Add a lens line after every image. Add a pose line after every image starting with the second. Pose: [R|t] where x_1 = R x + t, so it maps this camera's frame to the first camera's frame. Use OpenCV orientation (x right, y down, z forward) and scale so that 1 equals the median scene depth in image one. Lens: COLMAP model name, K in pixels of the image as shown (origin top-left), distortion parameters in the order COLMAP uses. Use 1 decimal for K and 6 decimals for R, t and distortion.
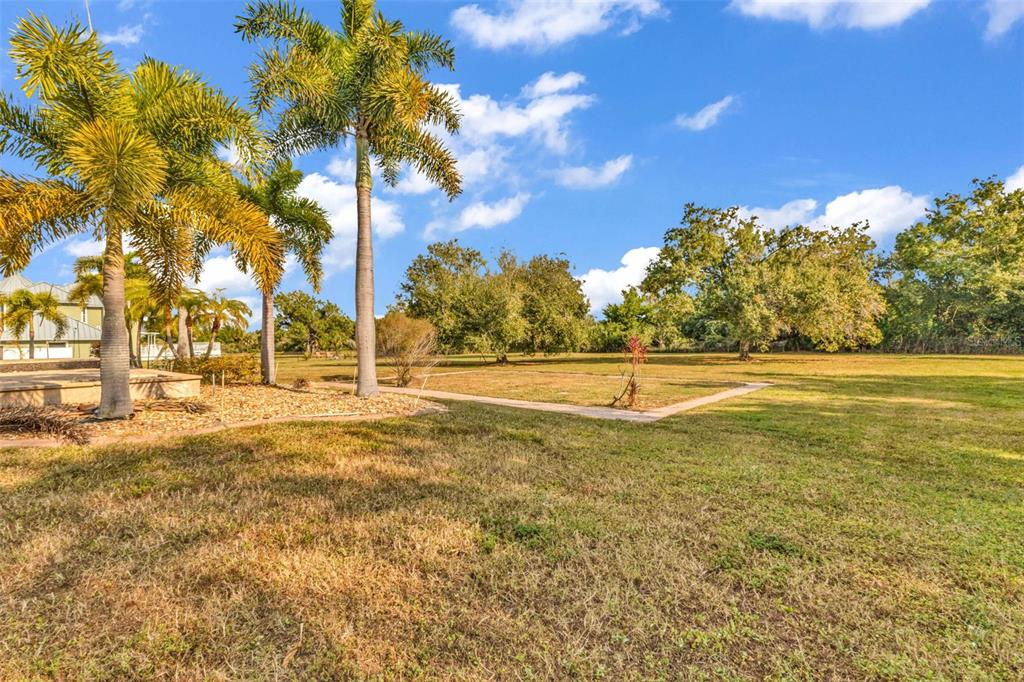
lens RADIAL K [[450.2, 0, 523.9], [0, 450.2, 337.9], [0, 0, 1]] dist [0.000567, -0.000002]
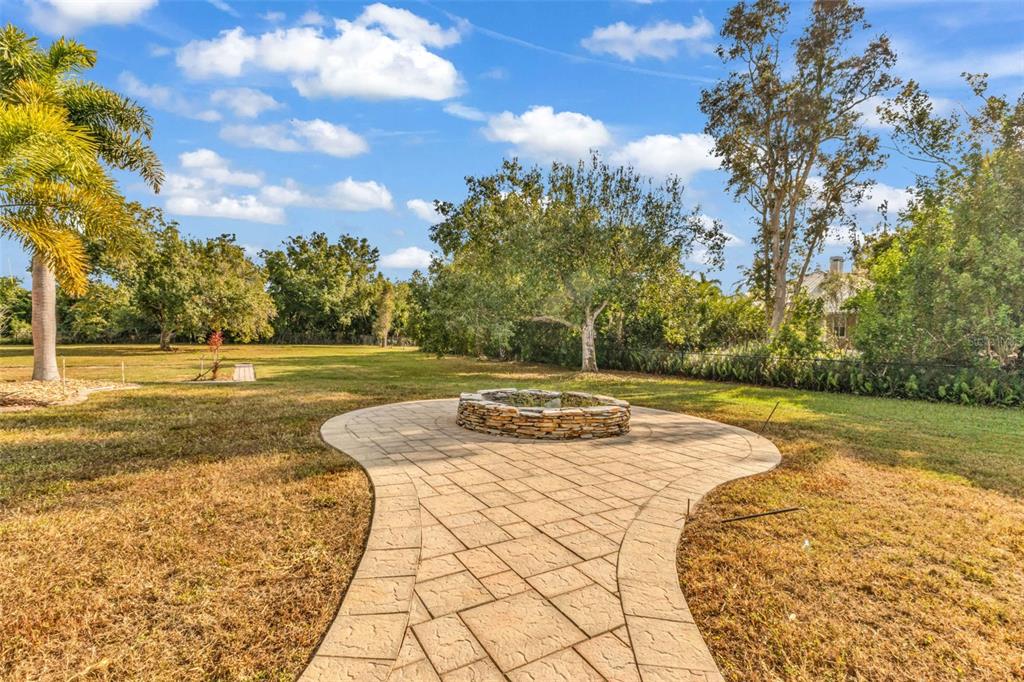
lens RADIAL K [[450.2, 0, 523.9], [0, 450.2, 337.9], [0, 0, 1]] dist [0.000567, -0.000002]
pose [[0.267749, 0.010346, 0.963433, -0.369056], [-0.028256, 0.999597, -0.002882, -0.003641], [-0.963074, -0.026451, 0.267933, -0.154294]]
